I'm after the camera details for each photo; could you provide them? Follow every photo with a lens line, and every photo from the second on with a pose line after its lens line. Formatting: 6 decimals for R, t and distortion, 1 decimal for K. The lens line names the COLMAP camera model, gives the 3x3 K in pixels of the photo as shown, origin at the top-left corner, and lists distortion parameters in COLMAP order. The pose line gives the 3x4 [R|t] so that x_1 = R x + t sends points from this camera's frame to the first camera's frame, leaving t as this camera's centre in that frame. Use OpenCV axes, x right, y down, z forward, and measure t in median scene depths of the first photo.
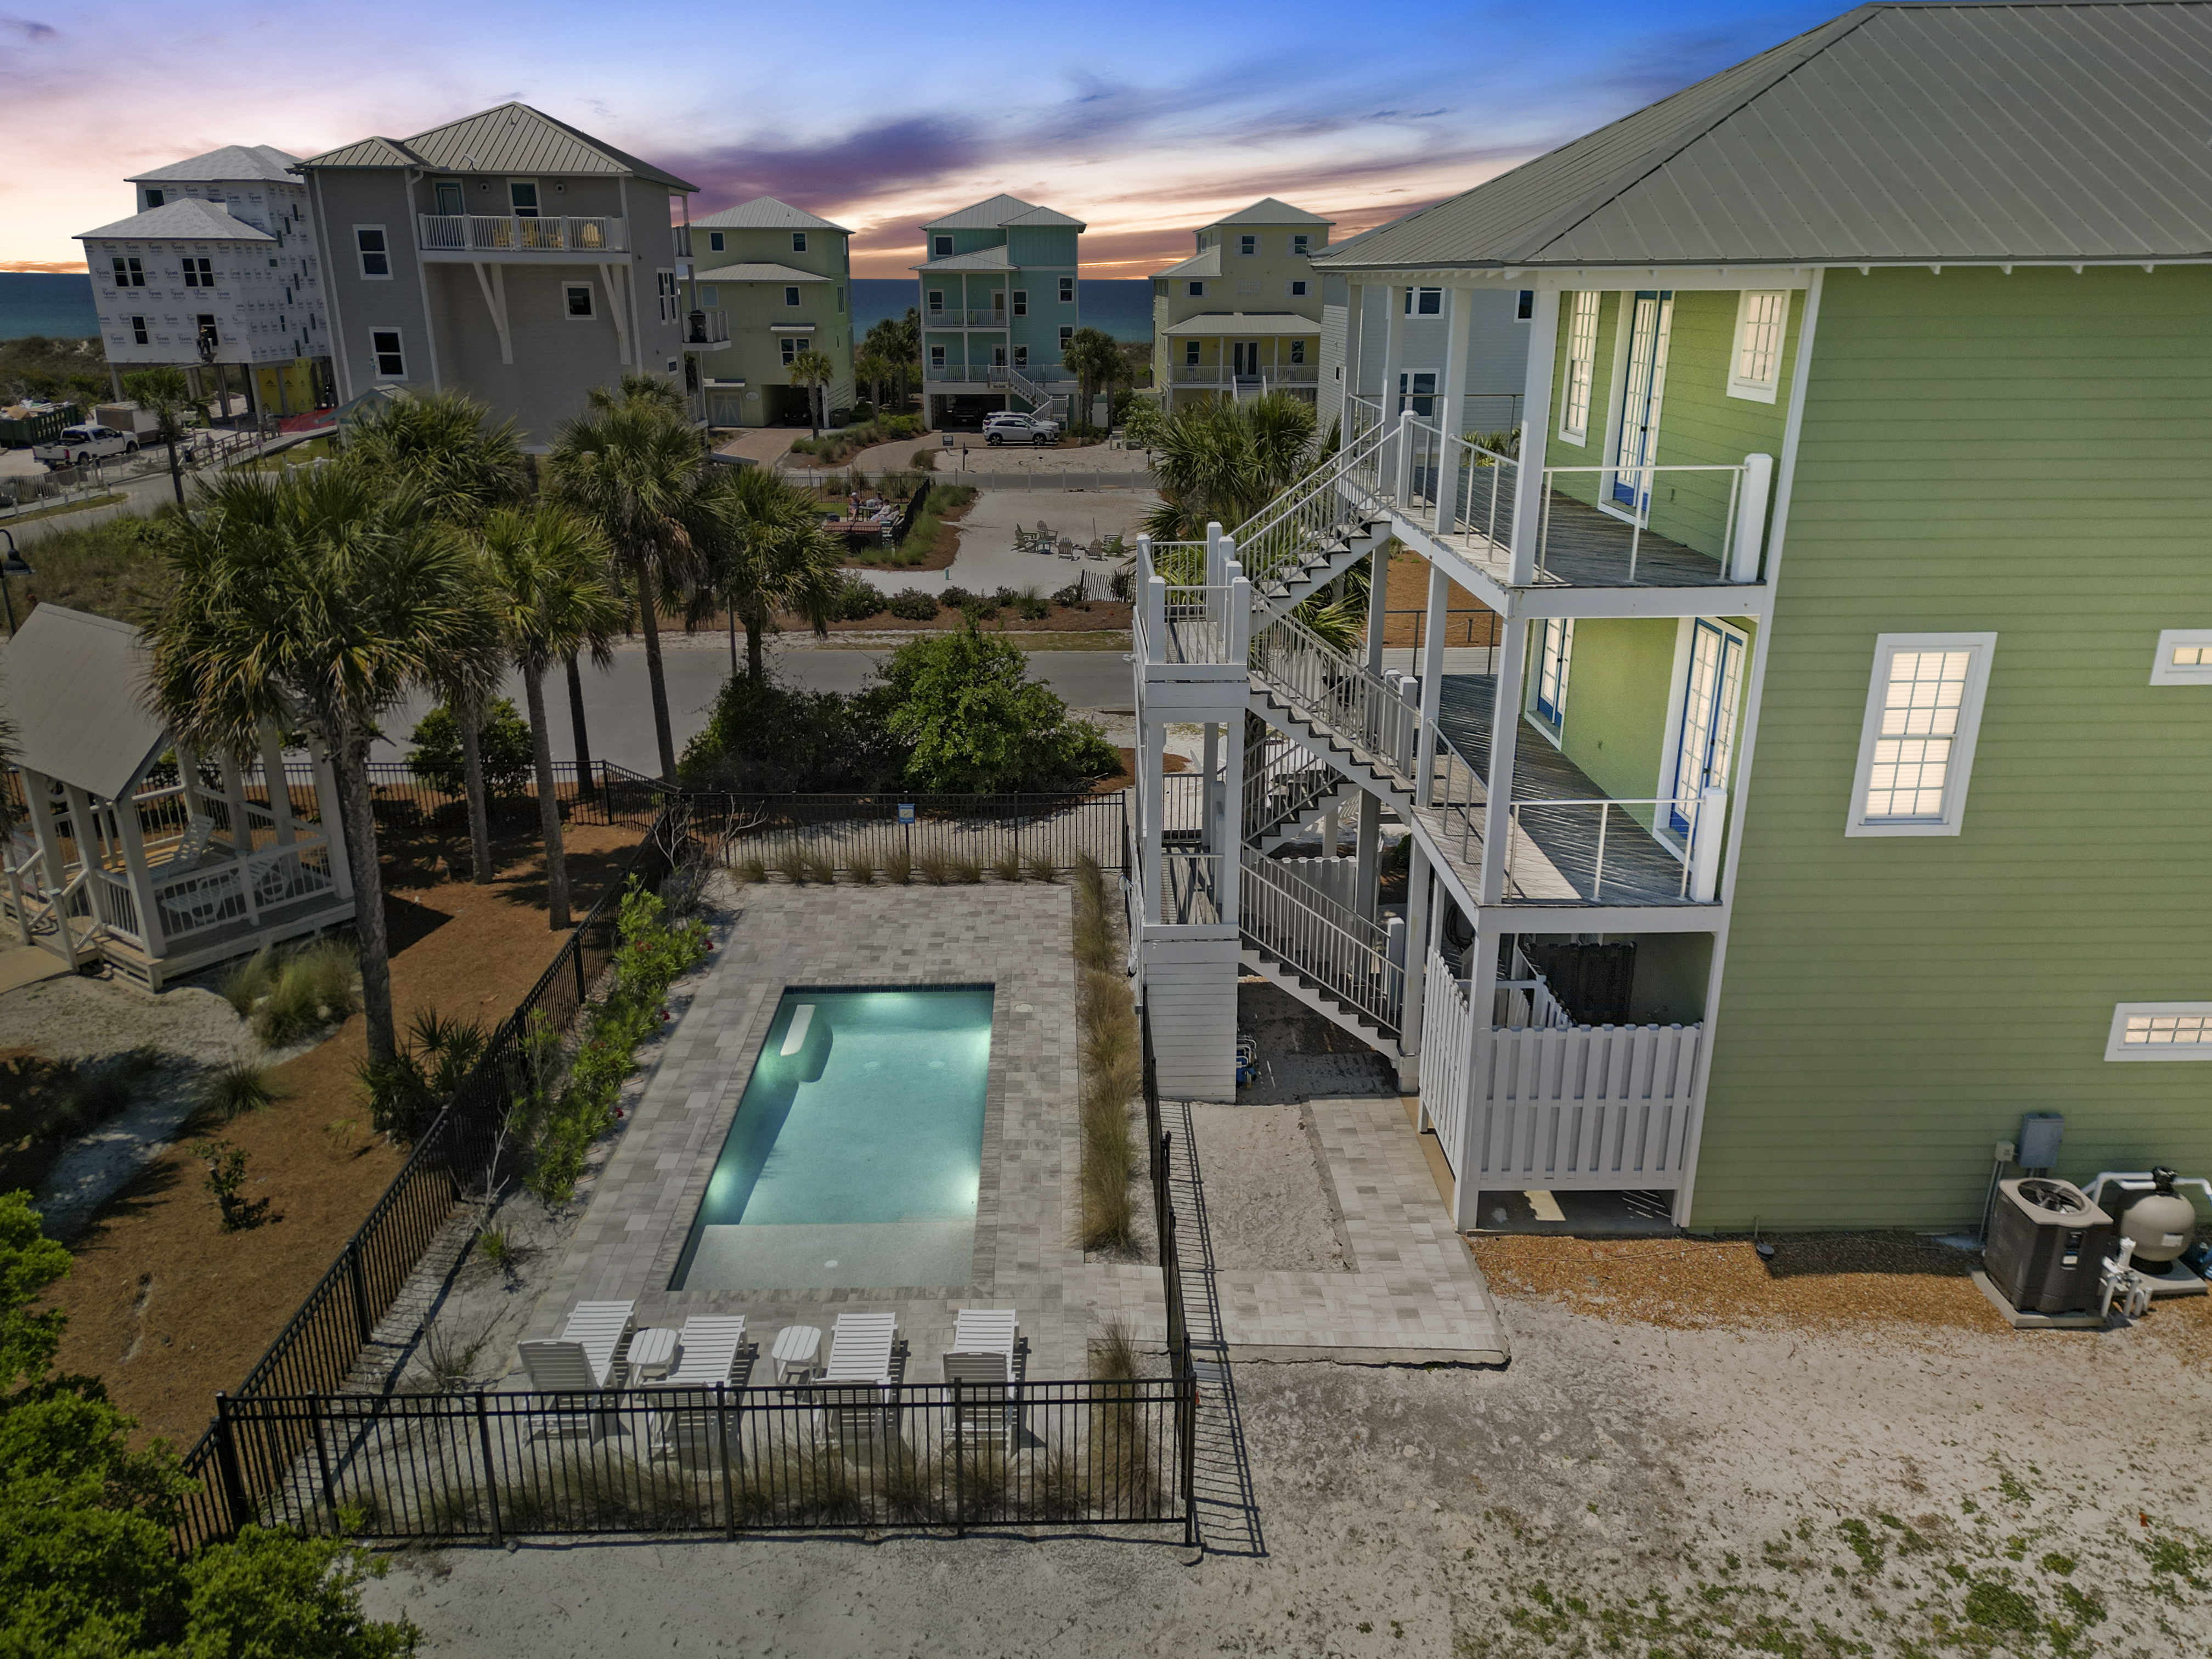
lens RADIAL K [[1587.0, 0, 1095.7], [0, 1587.0, 839.4], [0, 0, 1]] dist [0.080768, -0.081474]
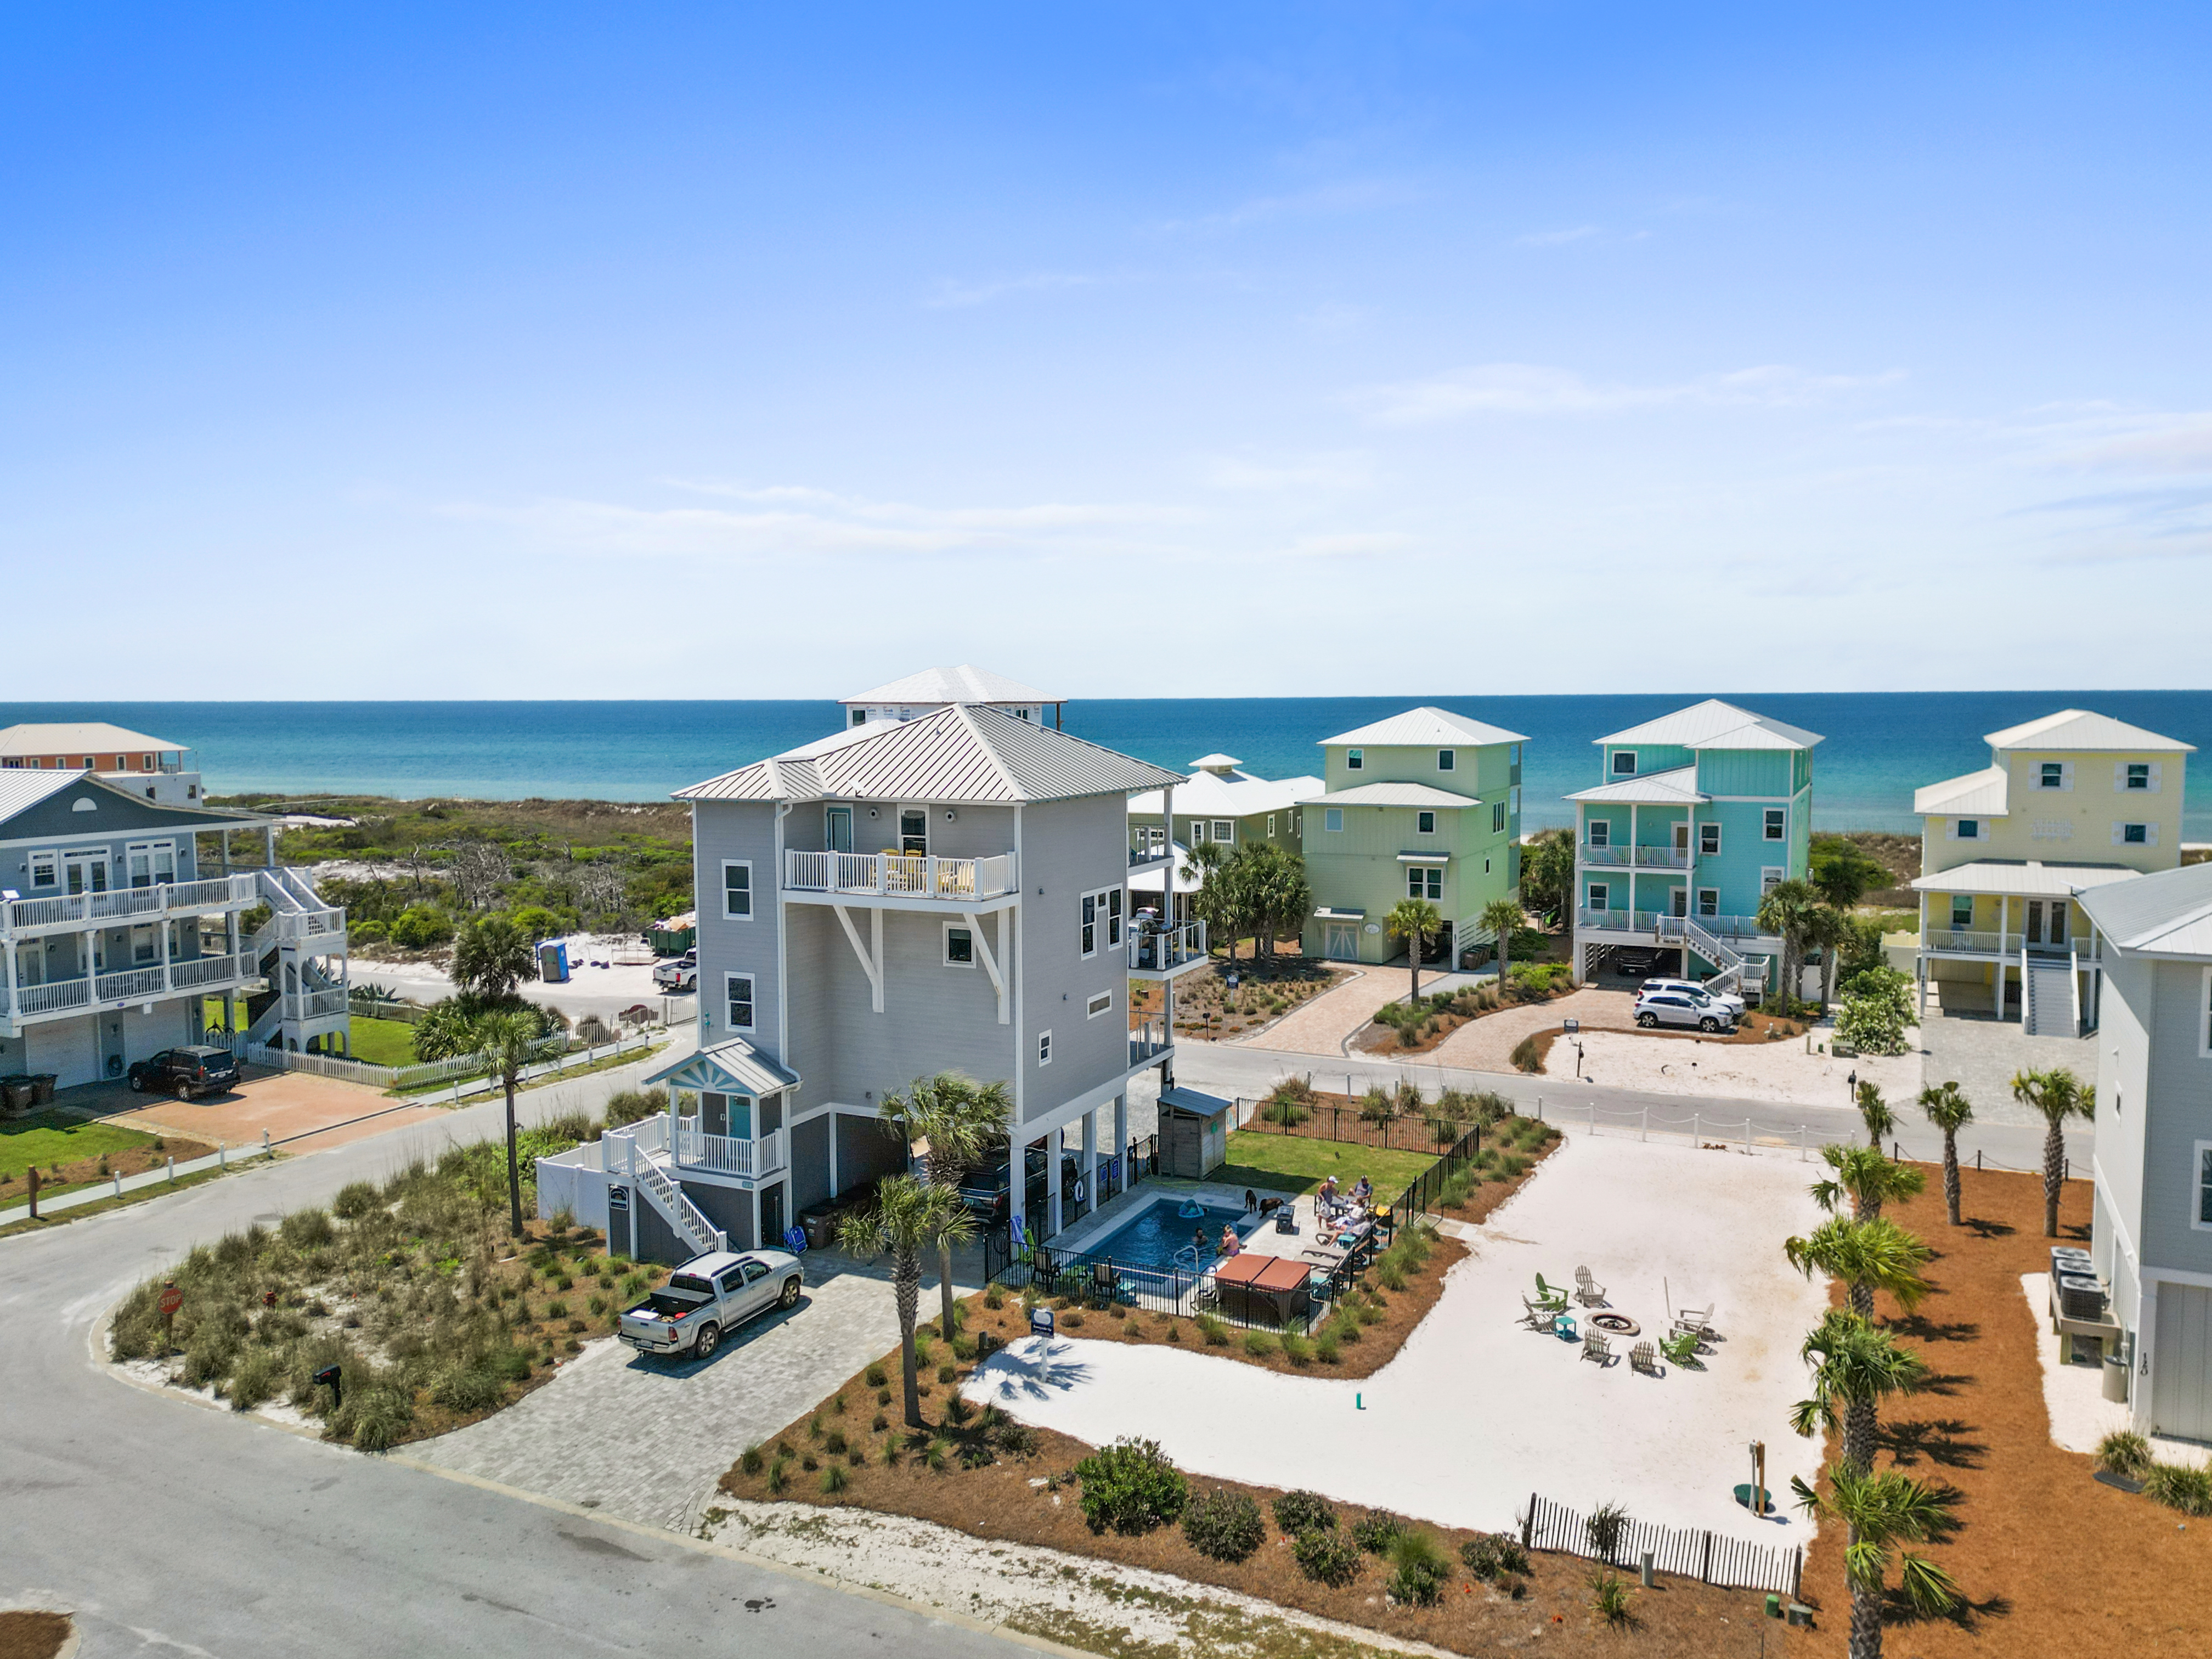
lens RADIAL K [[1619.2, 0, 1106.0], [0, 1619.2, 829.5], [0, 0, 1]] dist [0.084871, -0.083777]
pose [[0.886715, 0.035482, -0.460953, 0.062692], [-0.149736, 0.965348, -0.213733, -0.126833], [0.437396, 0.258541, 0.861302, 0.178821]]
